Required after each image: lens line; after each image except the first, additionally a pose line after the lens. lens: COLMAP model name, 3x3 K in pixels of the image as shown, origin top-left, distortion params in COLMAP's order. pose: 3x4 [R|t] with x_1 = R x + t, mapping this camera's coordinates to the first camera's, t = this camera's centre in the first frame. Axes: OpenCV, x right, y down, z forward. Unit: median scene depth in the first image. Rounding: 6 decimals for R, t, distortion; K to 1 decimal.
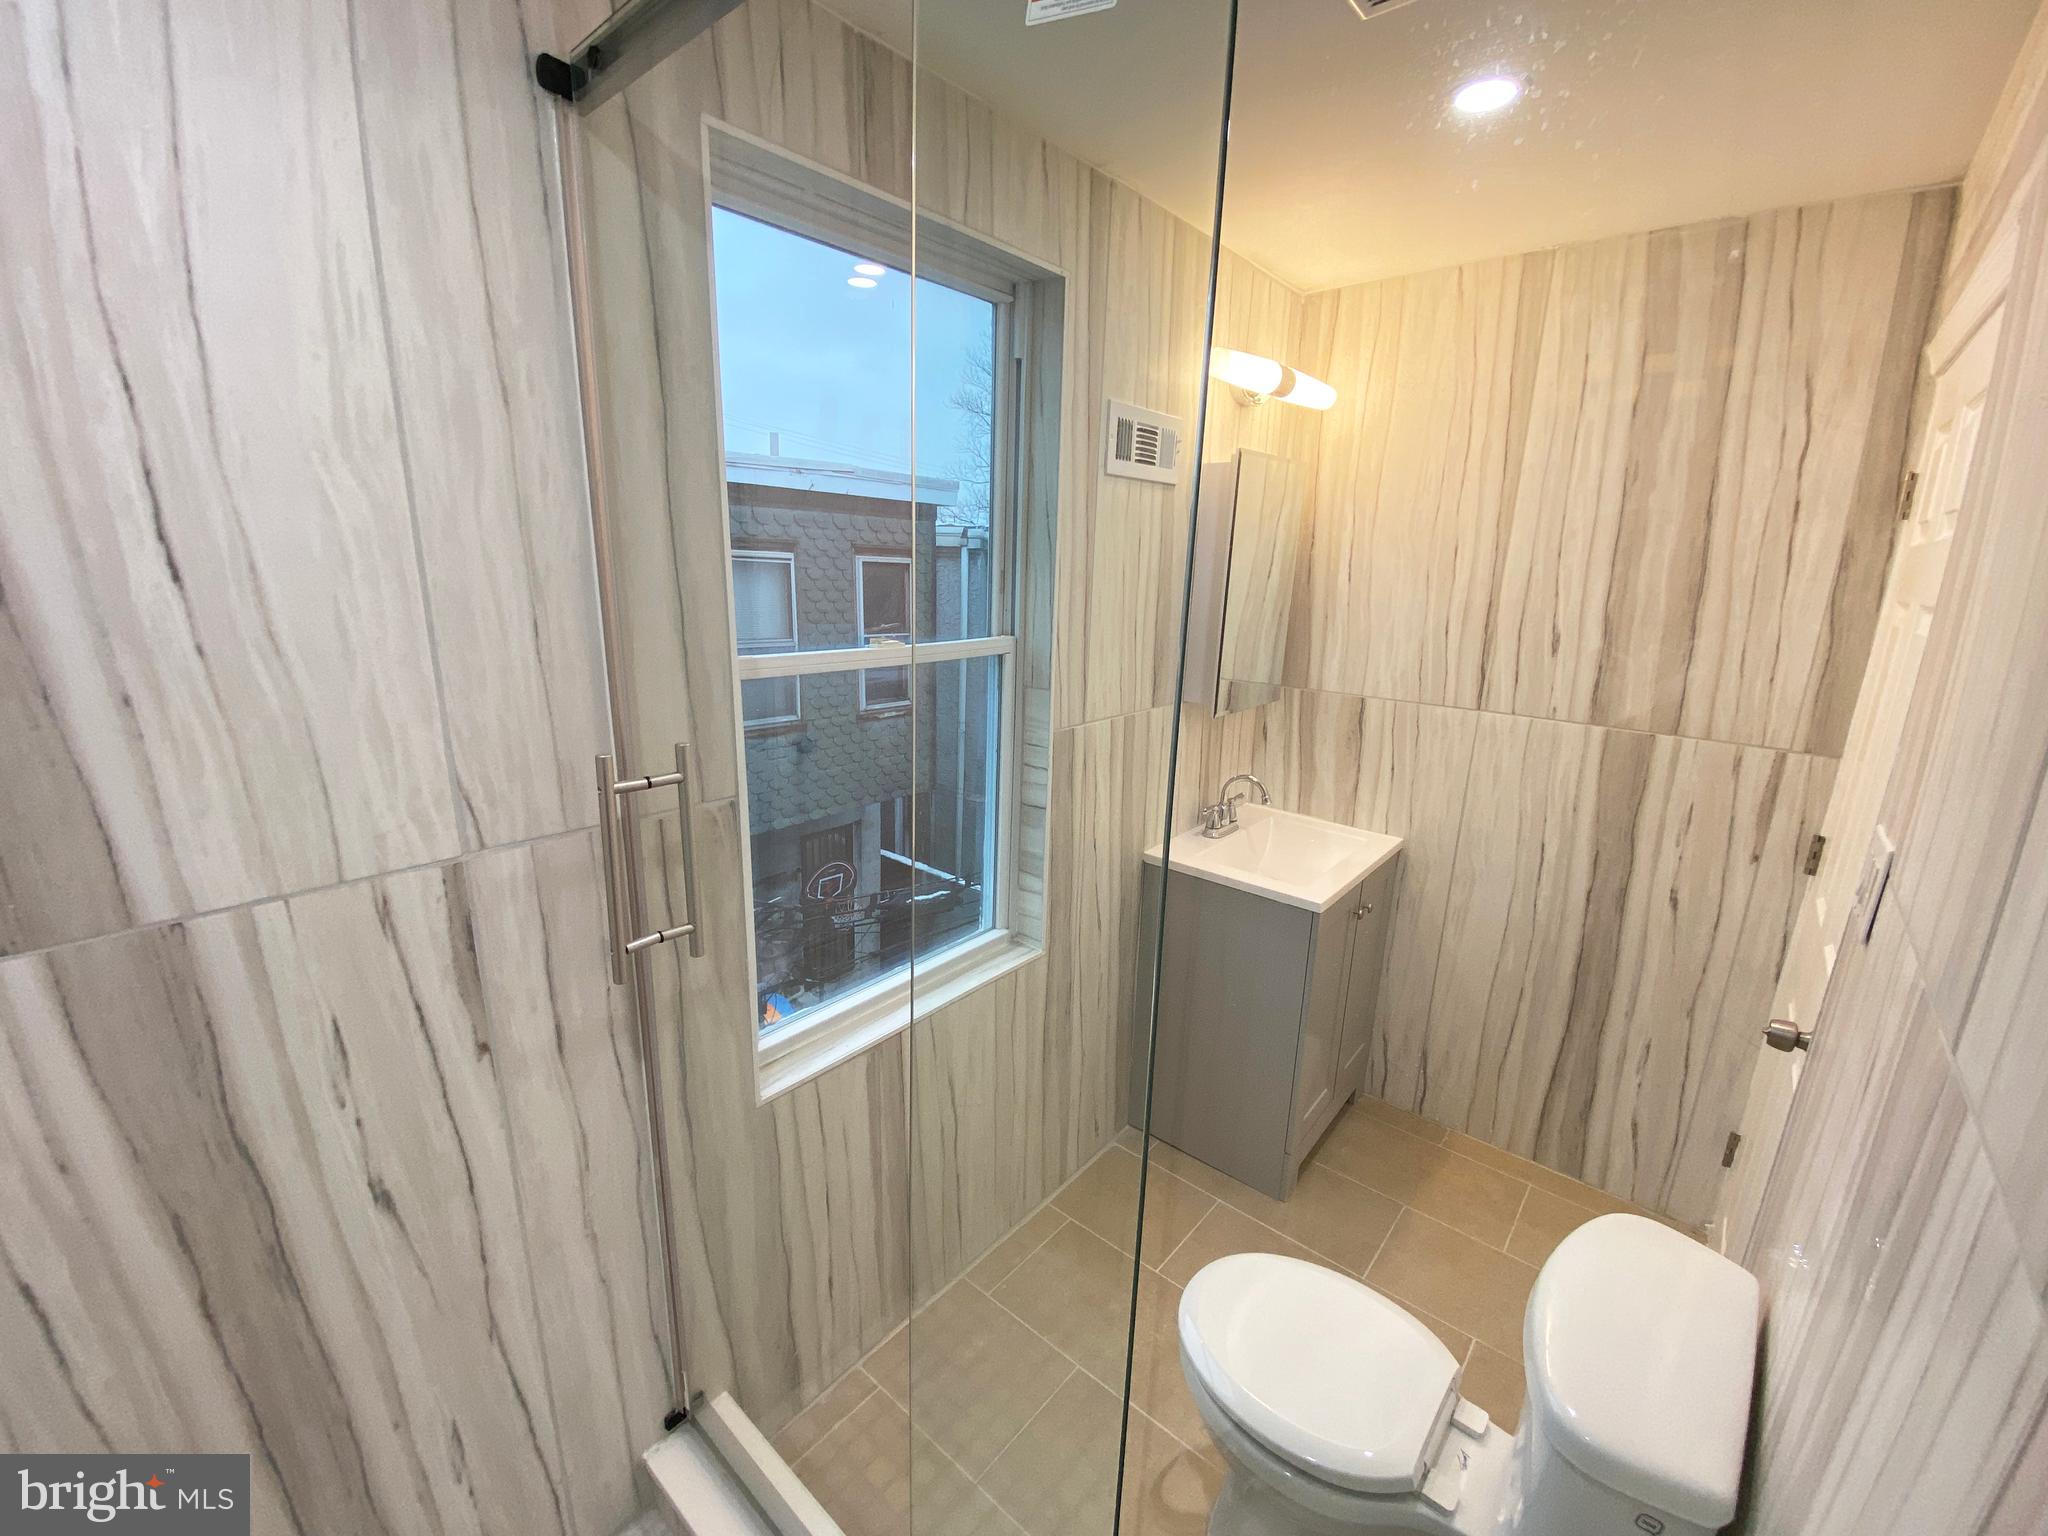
lens RADIAL K [[833.6, 0, 1020.2], [0, 833.6, 771.3], [0, 0, 1]] dist [0.033912, -0.024243]
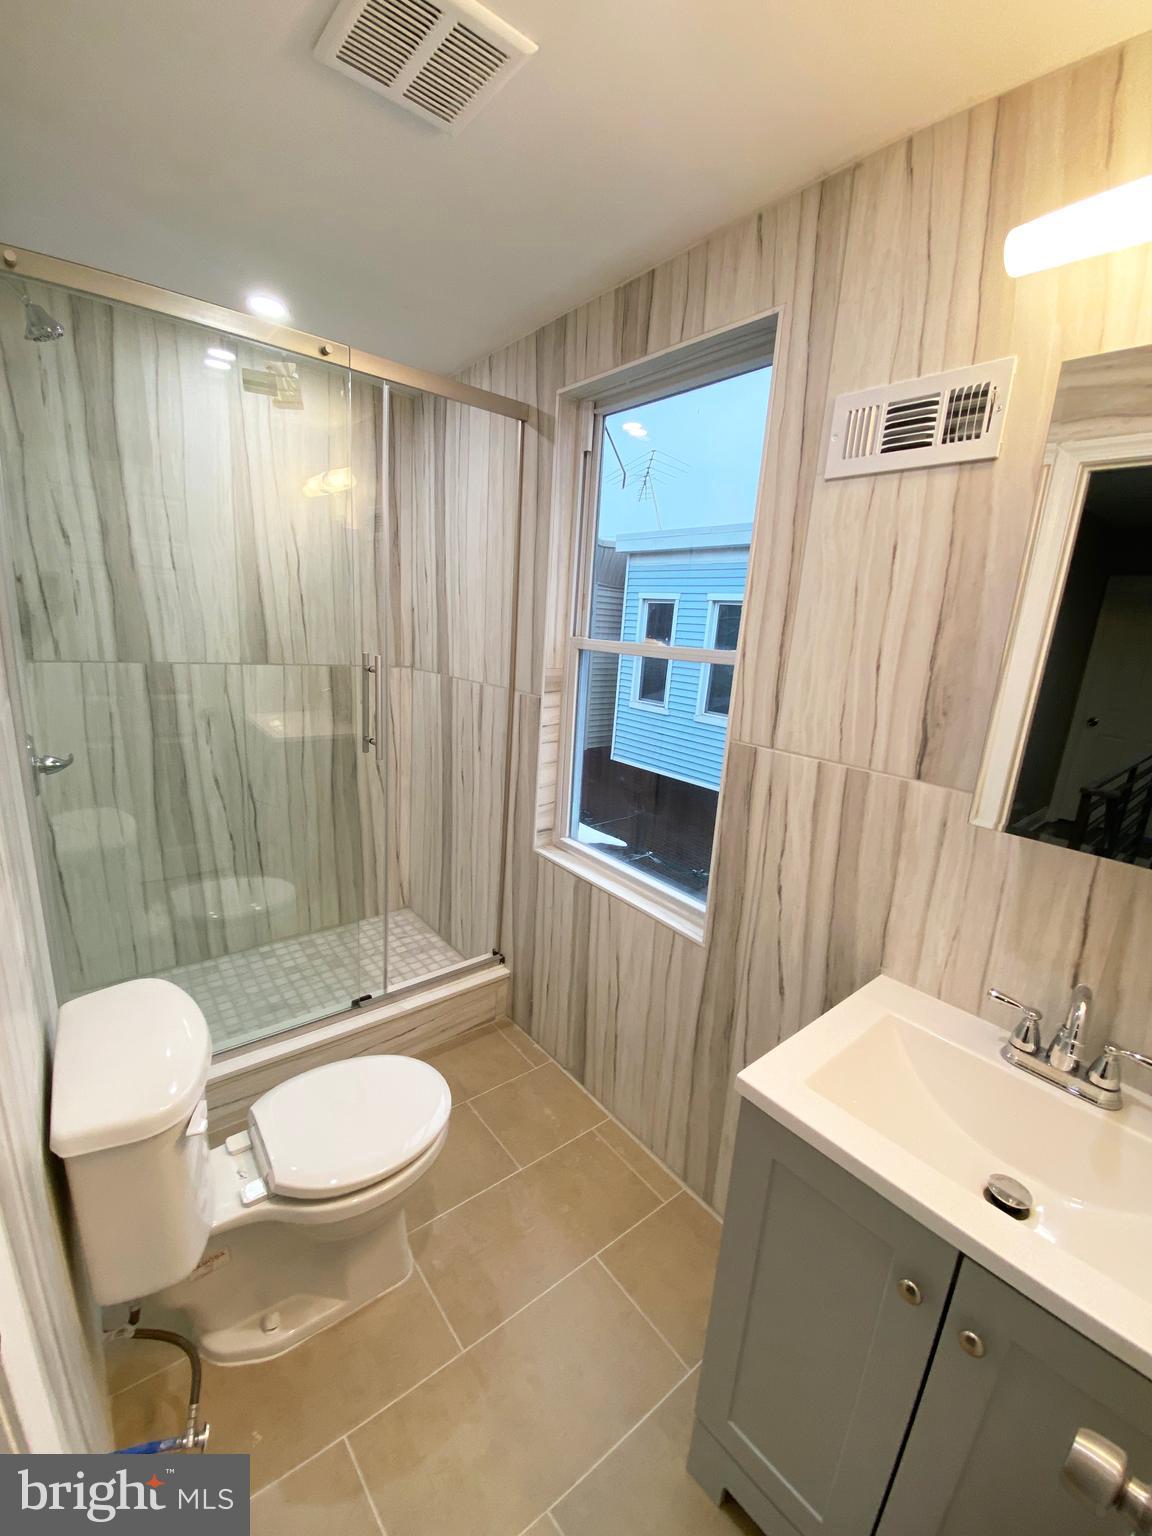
lens RADIAL K [[625.2, 0, 576.0], [0, 625.2, 768.0], [0, 0, 1]] dist [0.033912, -0.024243]
pose [[-0.173501, 0.183056, -0.967671, 0.848962], [-0.319670, 0.918903, 0.231147, -0.135595], [0.931509, 0.349439, -0.100913, 0.900995]]
